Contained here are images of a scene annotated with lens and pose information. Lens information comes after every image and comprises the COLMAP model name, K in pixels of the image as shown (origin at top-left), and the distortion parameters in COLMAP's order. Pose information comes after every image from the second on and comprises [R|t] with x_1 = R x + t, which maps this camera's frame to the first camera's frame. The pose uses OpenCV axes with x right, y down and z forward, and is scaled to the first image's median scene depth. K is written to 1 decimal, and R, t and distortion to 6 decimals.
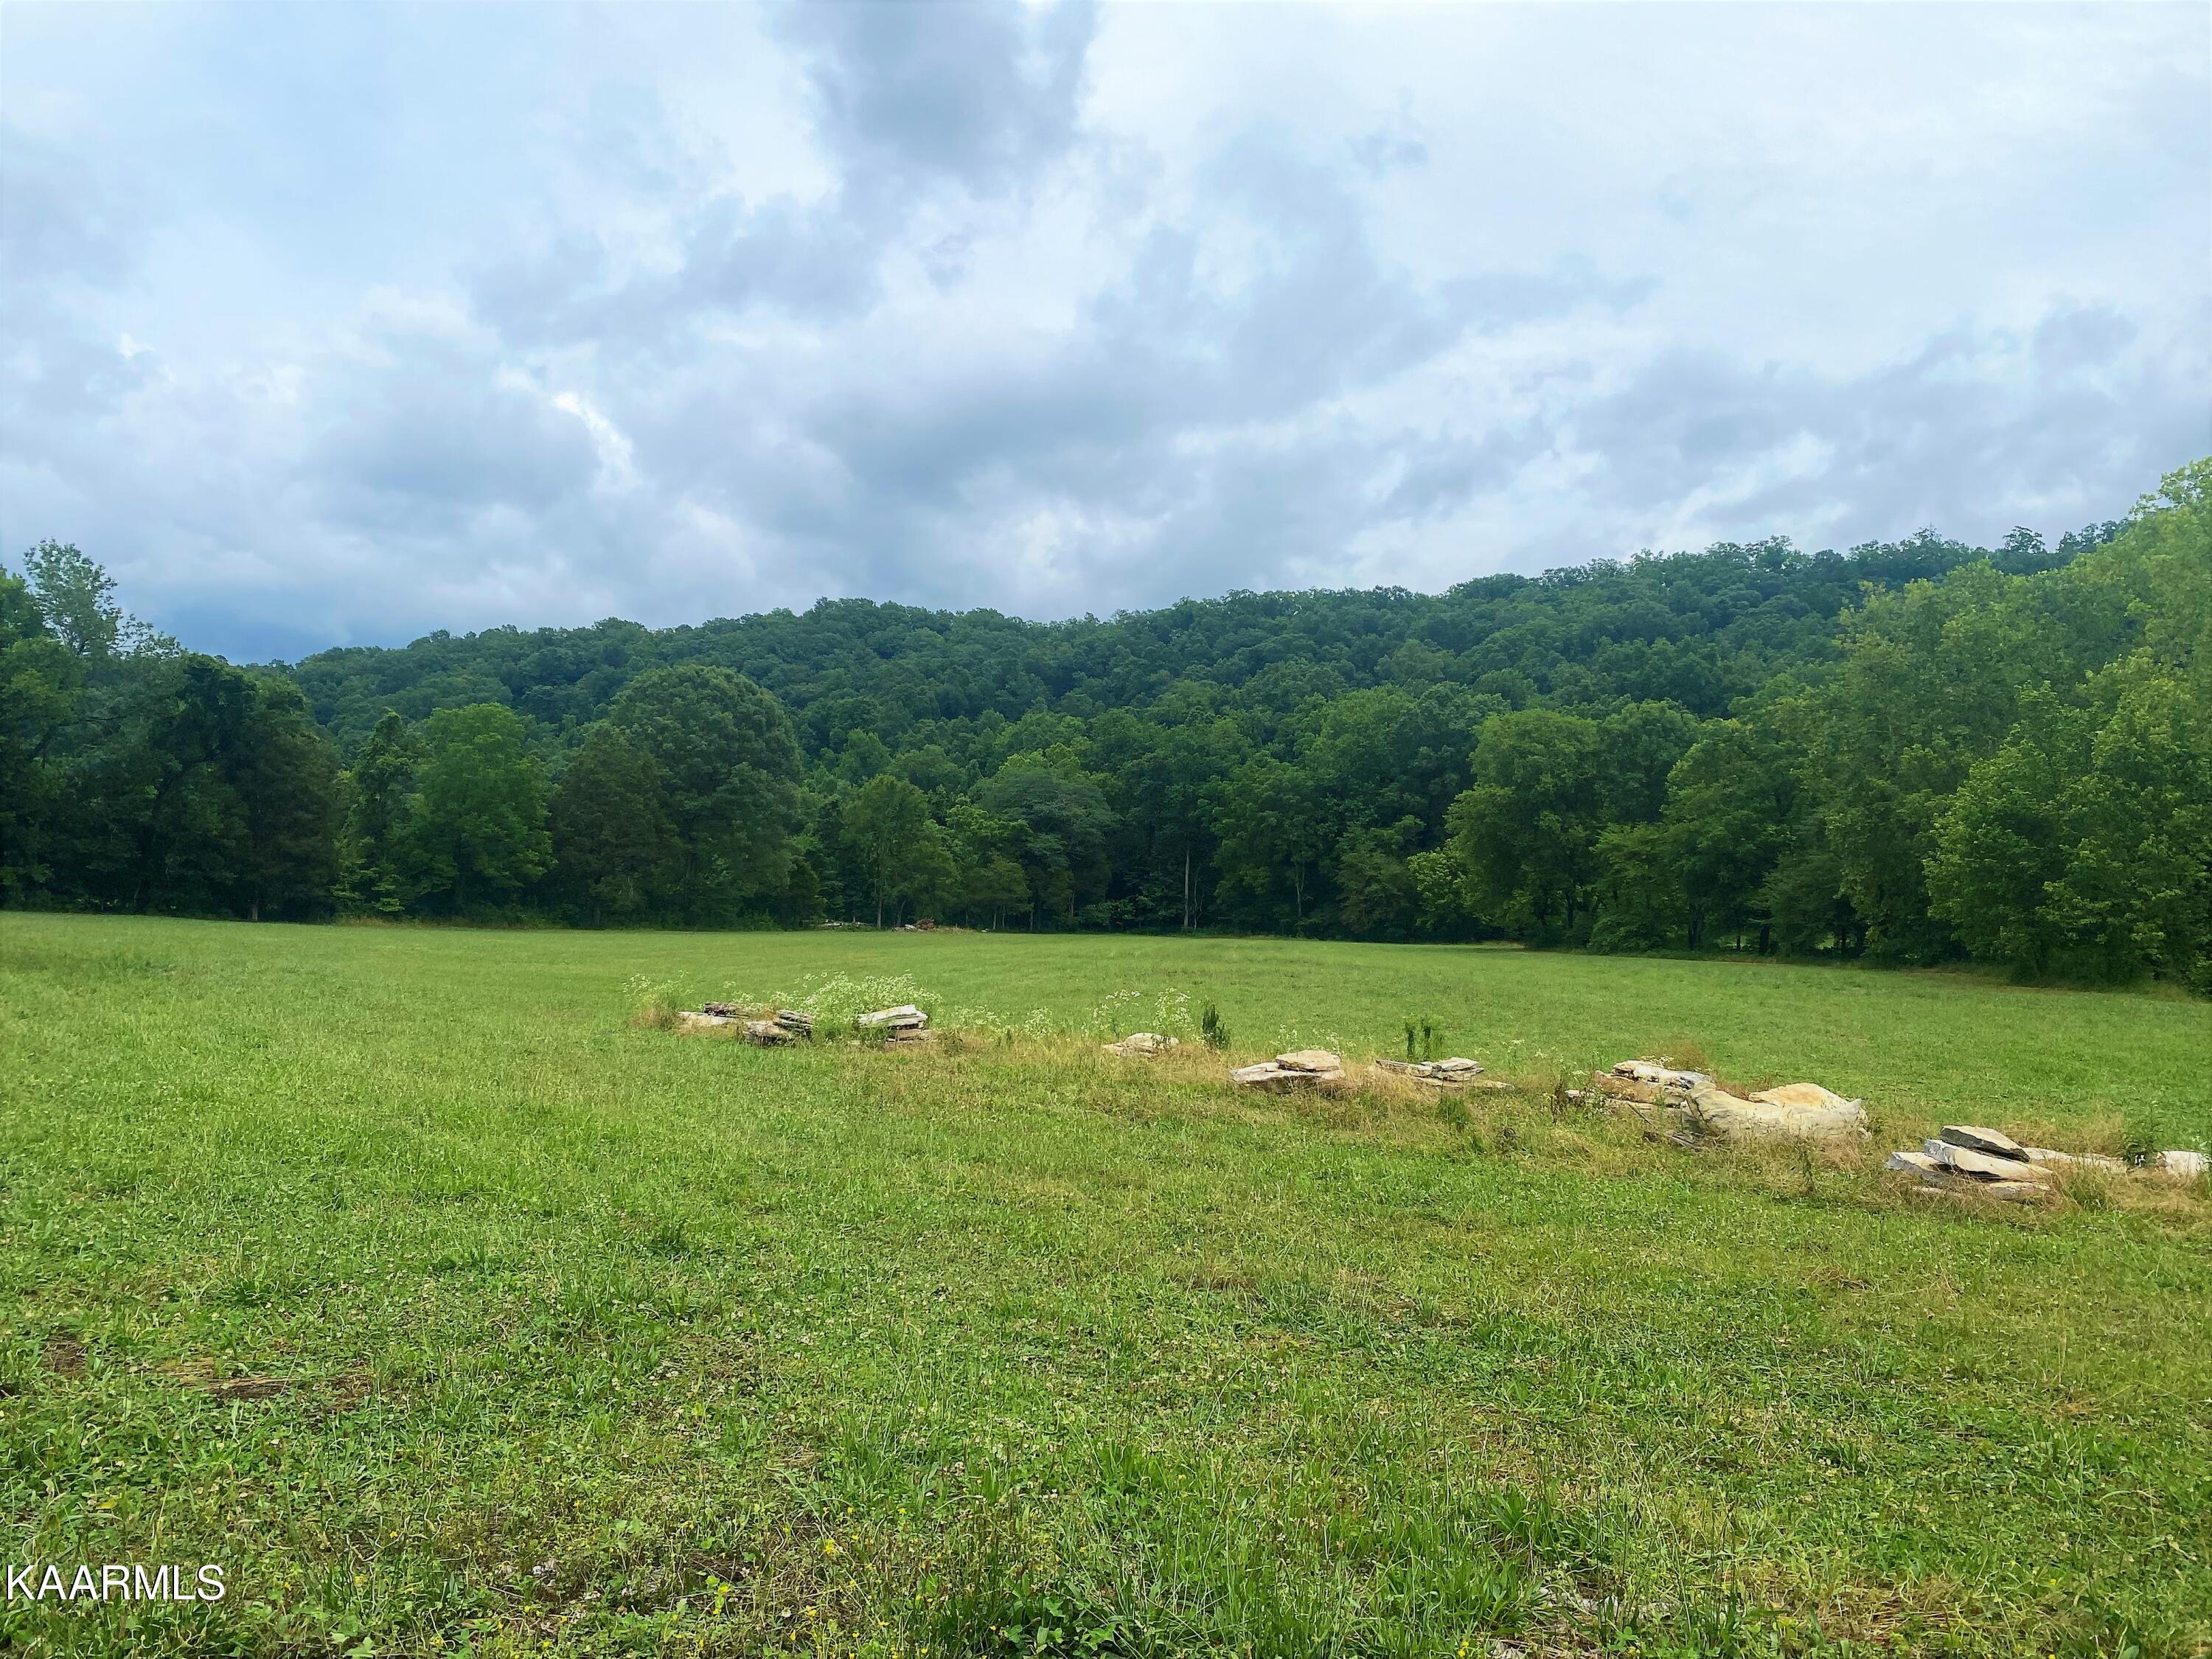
lens RADIAL K [[1625.9, 0, 1070.9], [0, 1625.9, 786.1], [0, 0, 1]] dist [-0.006476, -0.008183]
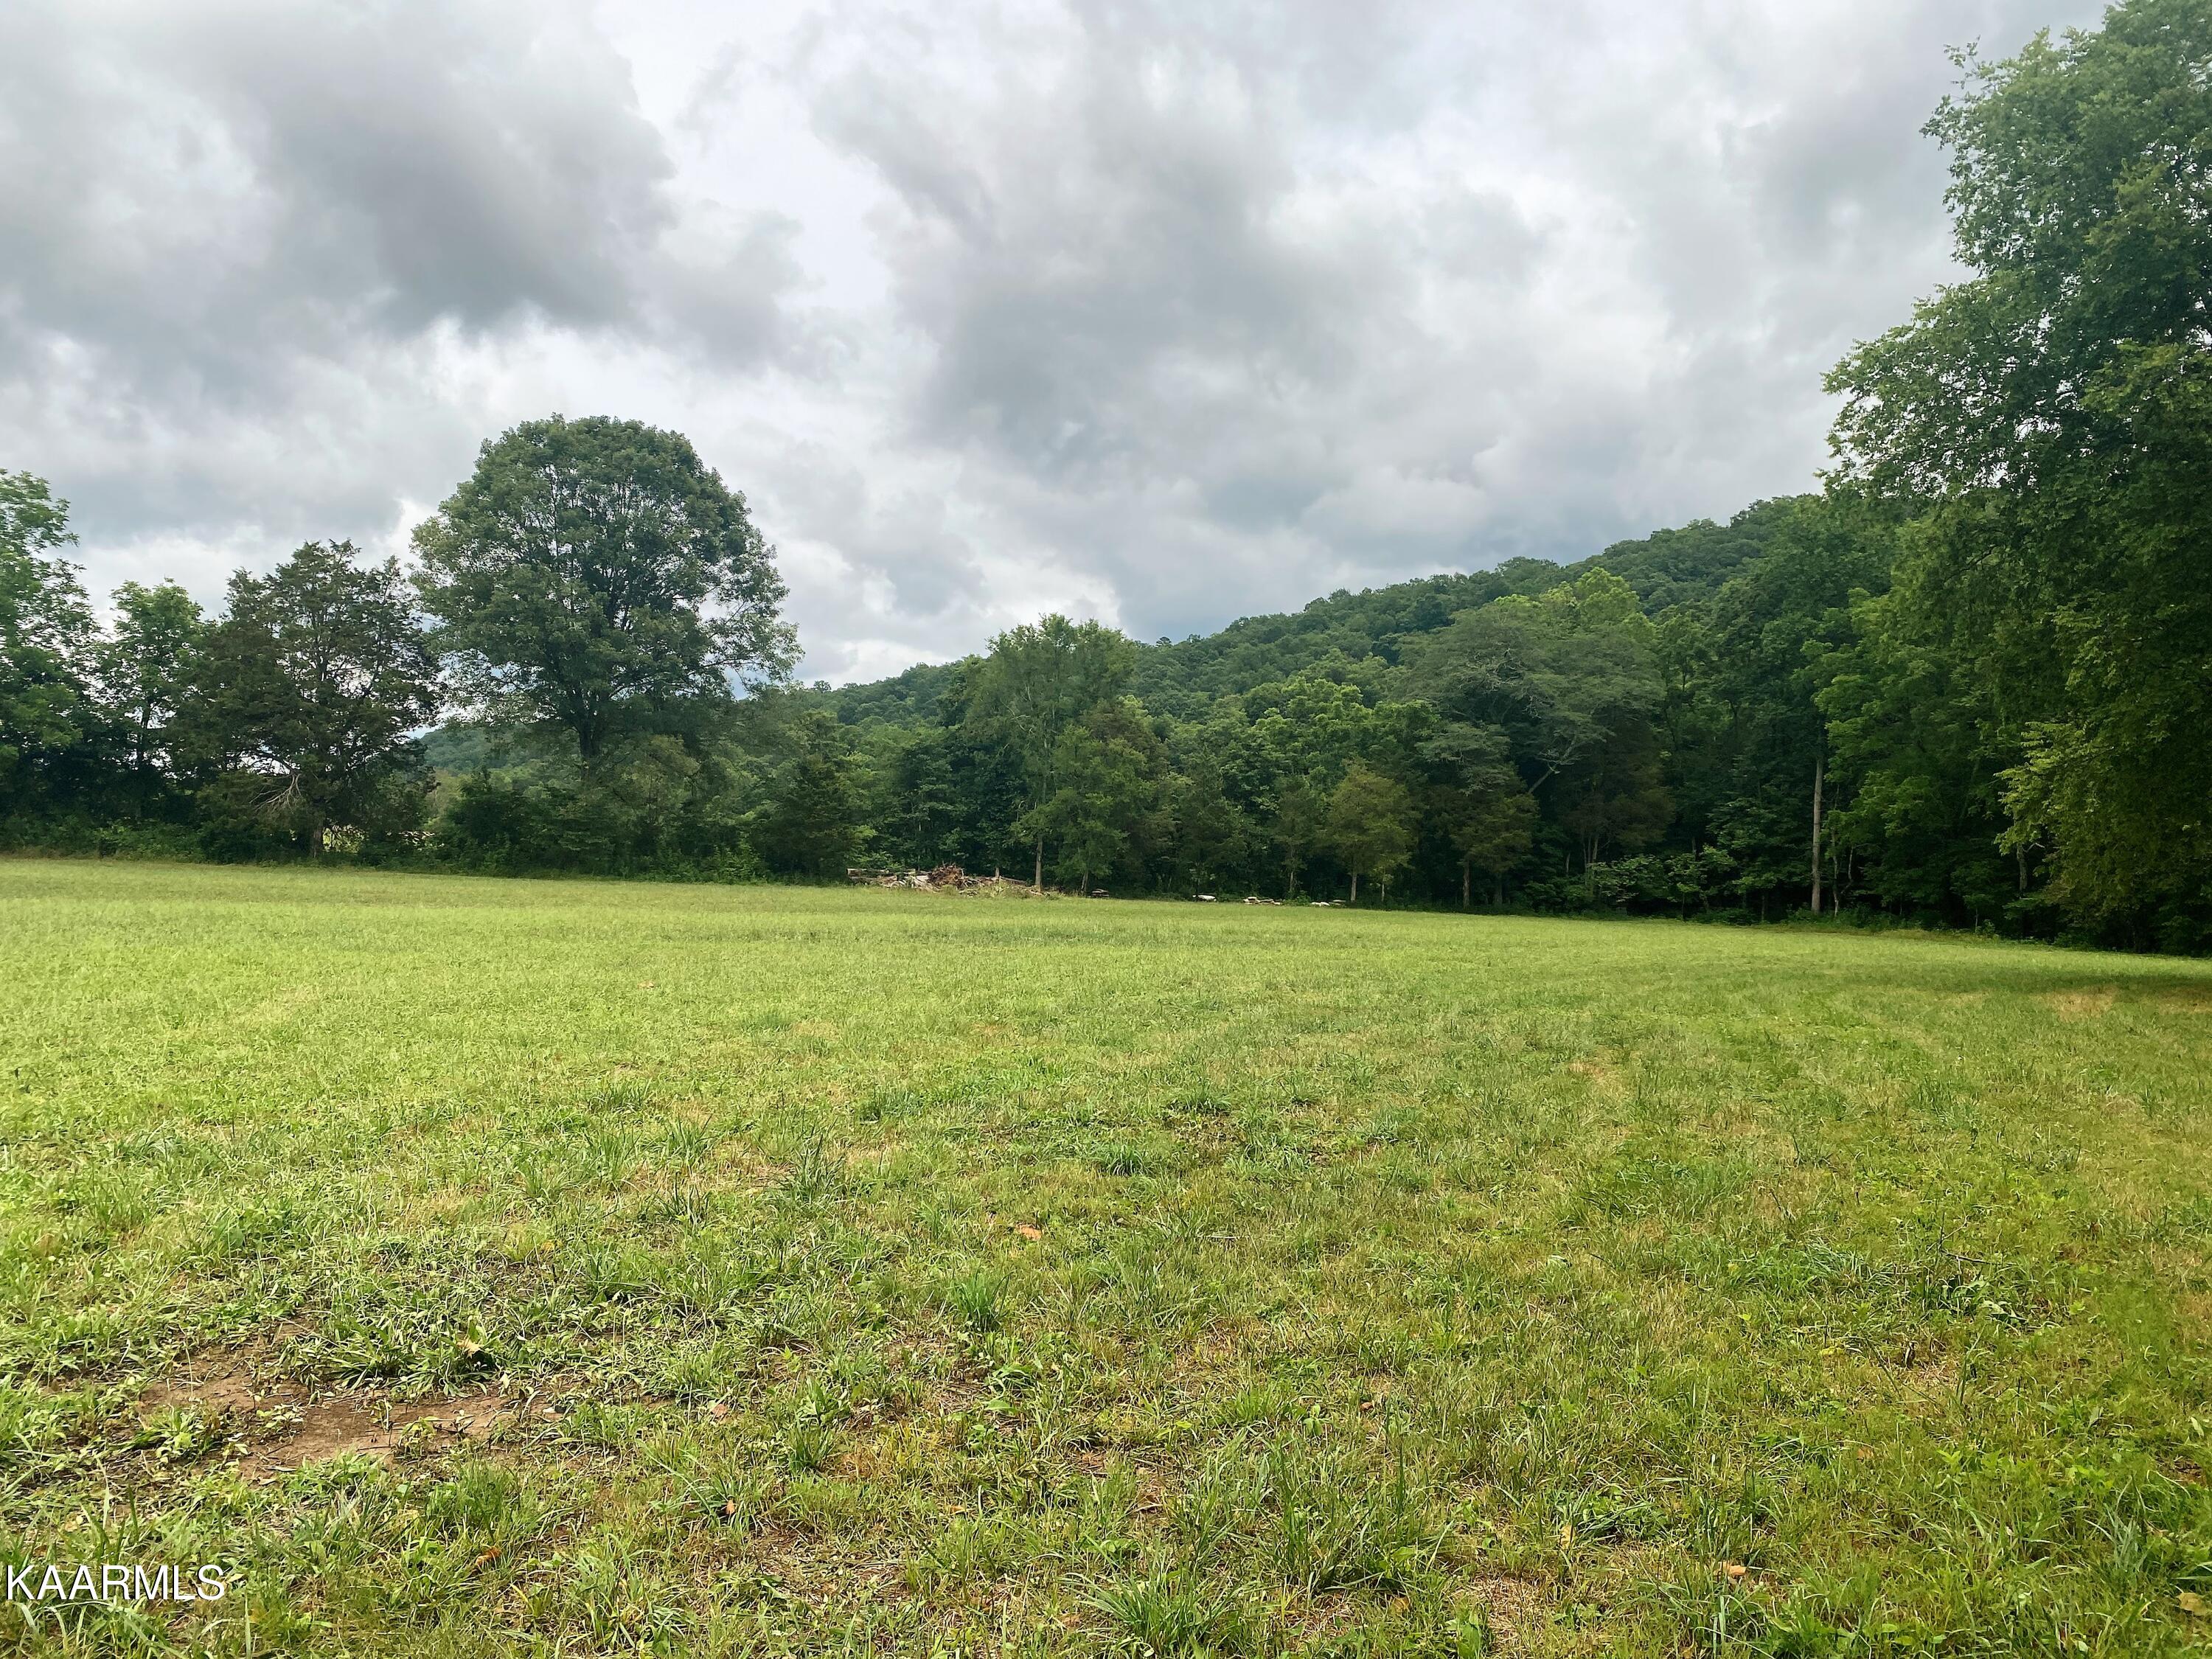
lens RADIAL K [[1625.9, 0, 1087.5], [0, 1625.9, 820.1], [0, 0, 1]] dist [-0.006476, -0.008183]
pose [[0.783296, -0.009310, -0.621579, 0.205317], [0.024304, 0.999582, 0.015655, 0.047096], [0.621174, -0.027369, 0.783195, 0.484792]]
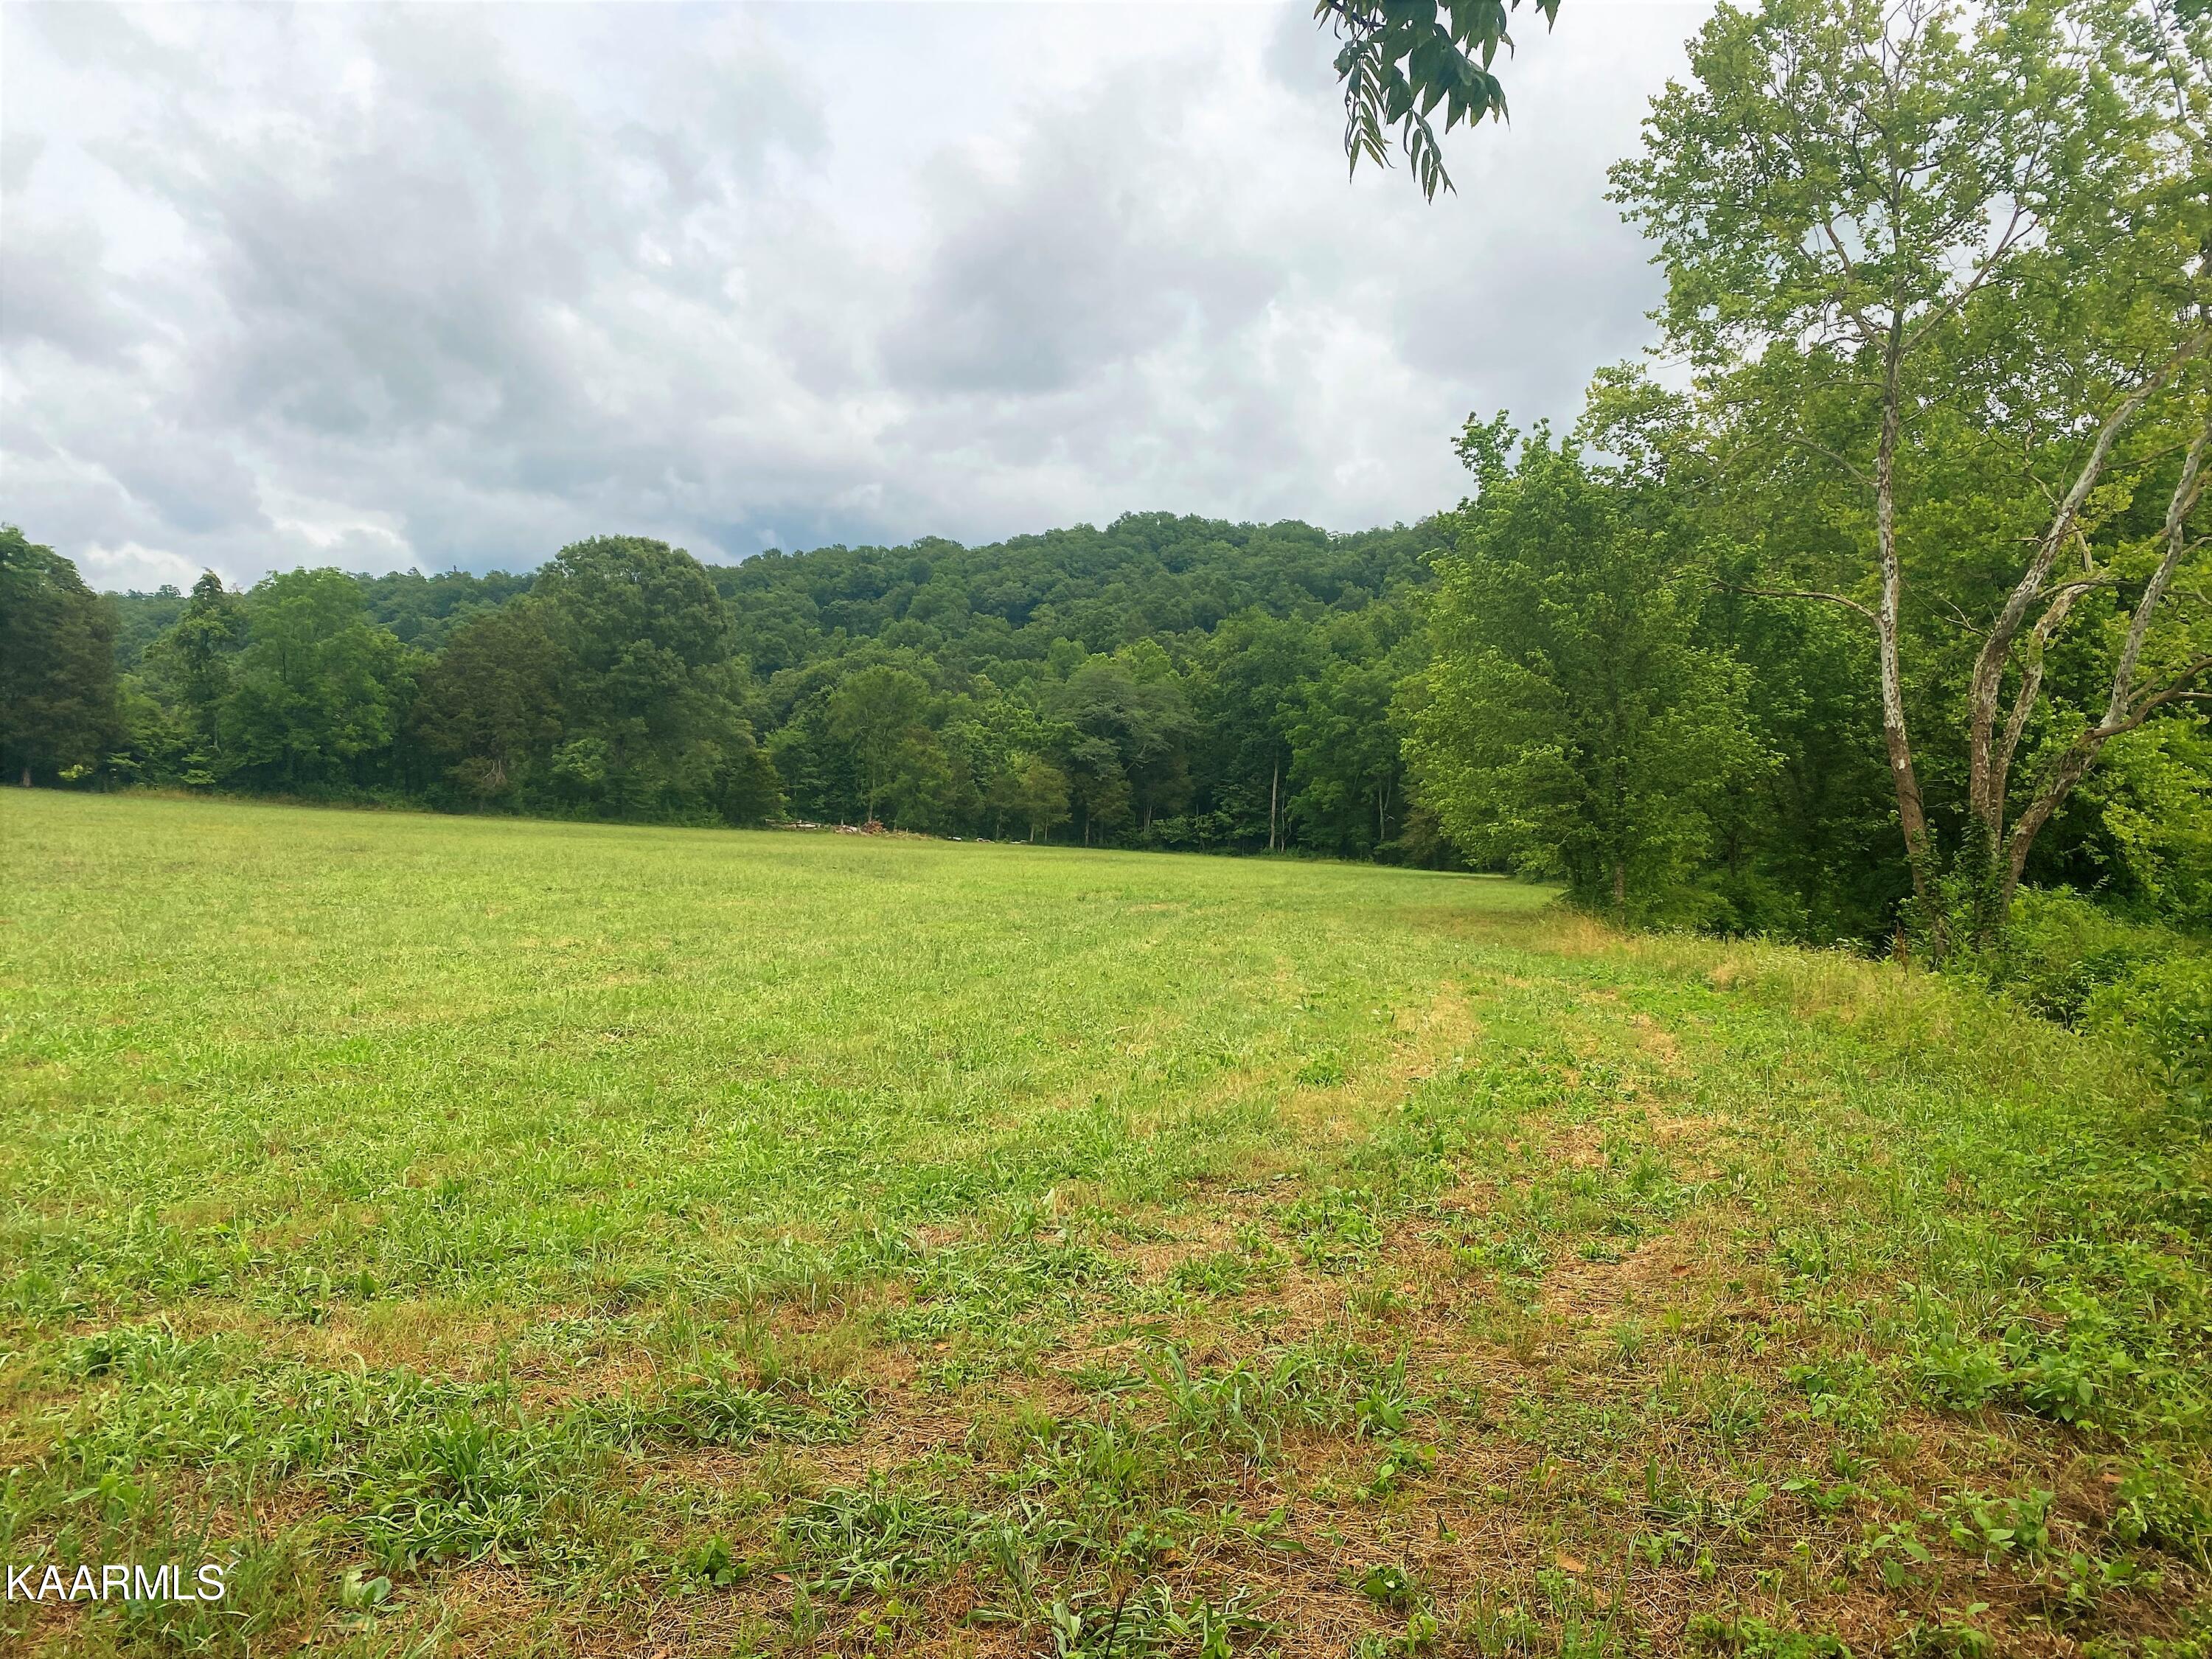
lens RADIAL K [[1625.9, 0, 1100.8], [0, 1625.9, 836.3], [0, 0, 1]] dist [-0.006476, -0.008183]
pose [[0.969011, 0.034491, -0.244596, 0.199116], [-0.017009, 0.997170, 0.073229, 0.017108], [0.246429, -0.066800, 0.966856, 0.119660]]
